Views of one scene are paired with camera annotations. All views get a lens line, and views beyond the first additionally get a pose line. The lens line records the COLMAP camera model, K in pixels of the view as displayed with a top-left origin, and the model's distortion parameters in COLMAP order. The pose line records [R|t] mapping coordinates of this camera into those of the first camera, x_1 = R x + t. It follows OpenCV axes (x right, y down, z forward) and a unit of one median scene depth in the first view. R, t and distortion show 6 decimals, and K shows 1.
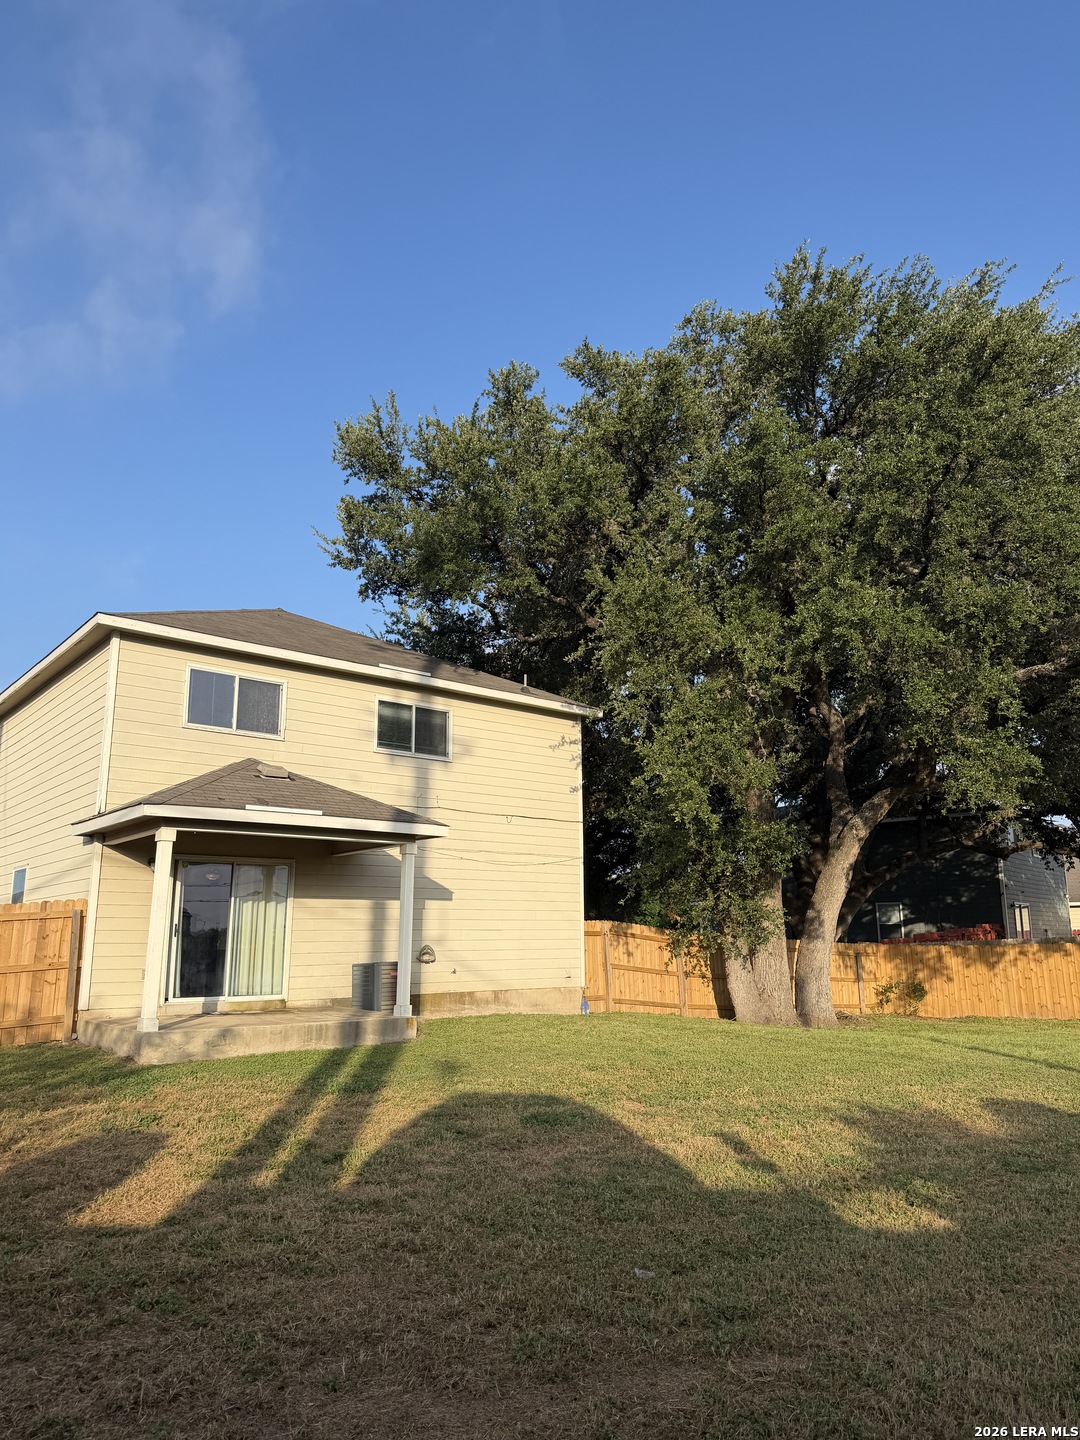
lens RADIAL K [[1003.9, 0, 539.1], [0, 1003.9, 725.3], [0, 0, 1]] dist [0.156676, -0.278002]
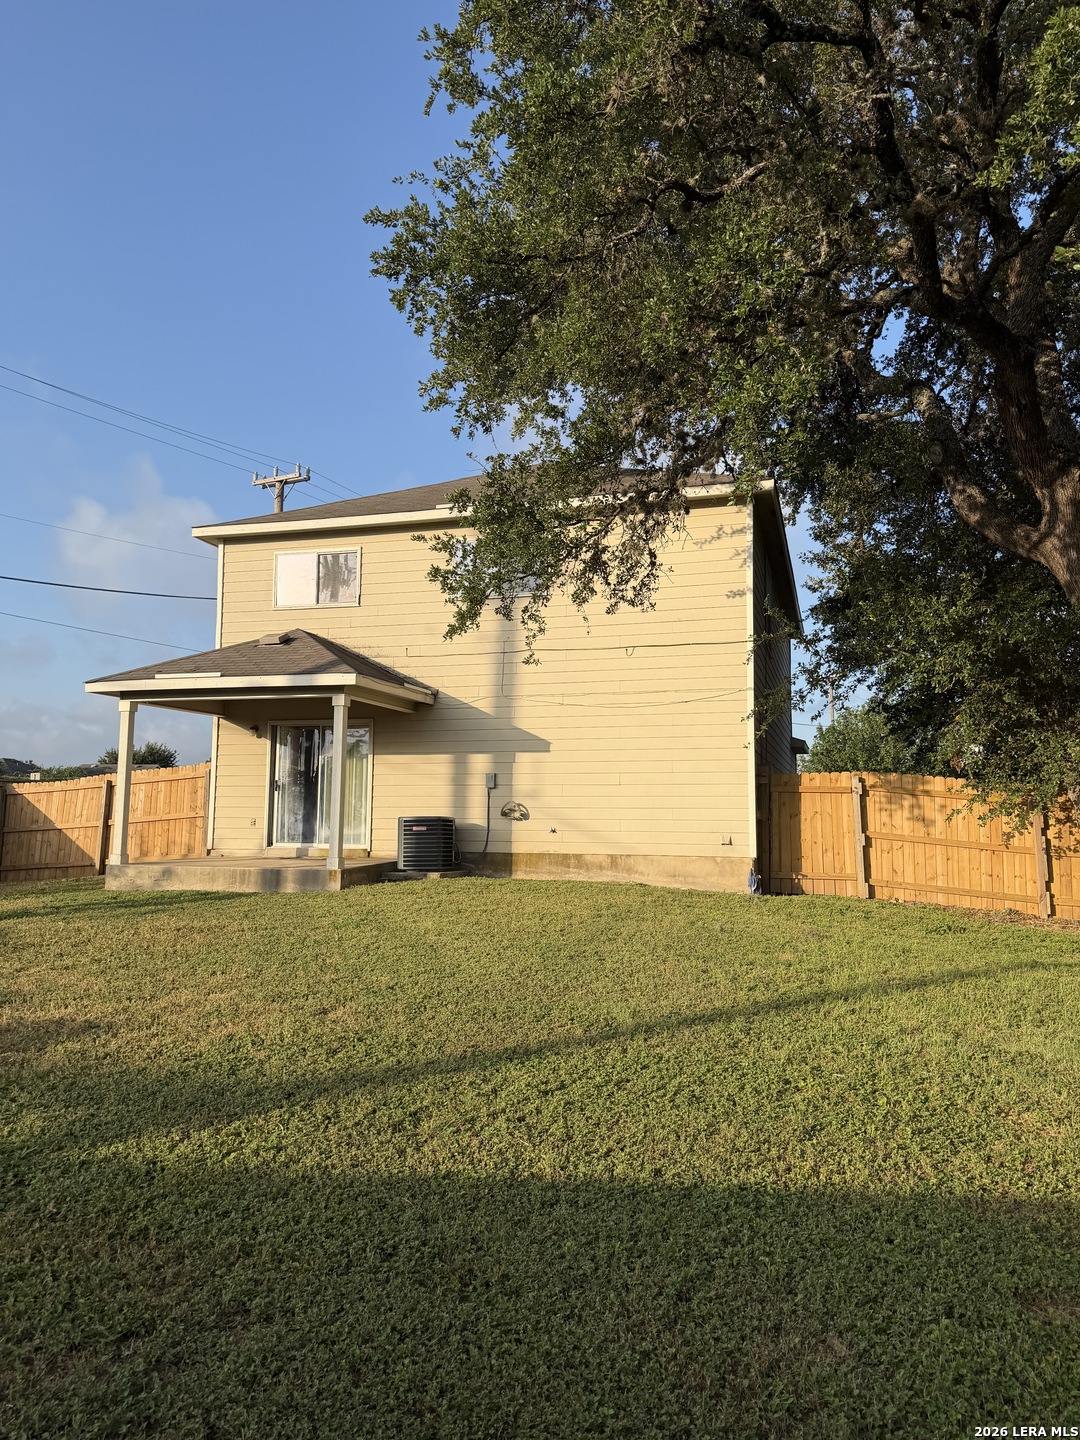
lens RADIAL K [[1003.2, 0, 518.5], [0, 1003.2, 727.2], [0, 0, 1]] dist [0.191909, -0.394263]
pose [[0.550666, -0.064141, -0.832258, 0.633866], [0.167602, 0.985234, 0.034963, 0.118607], [0.817726, -0.158742, 0.553285, 0.504851]]
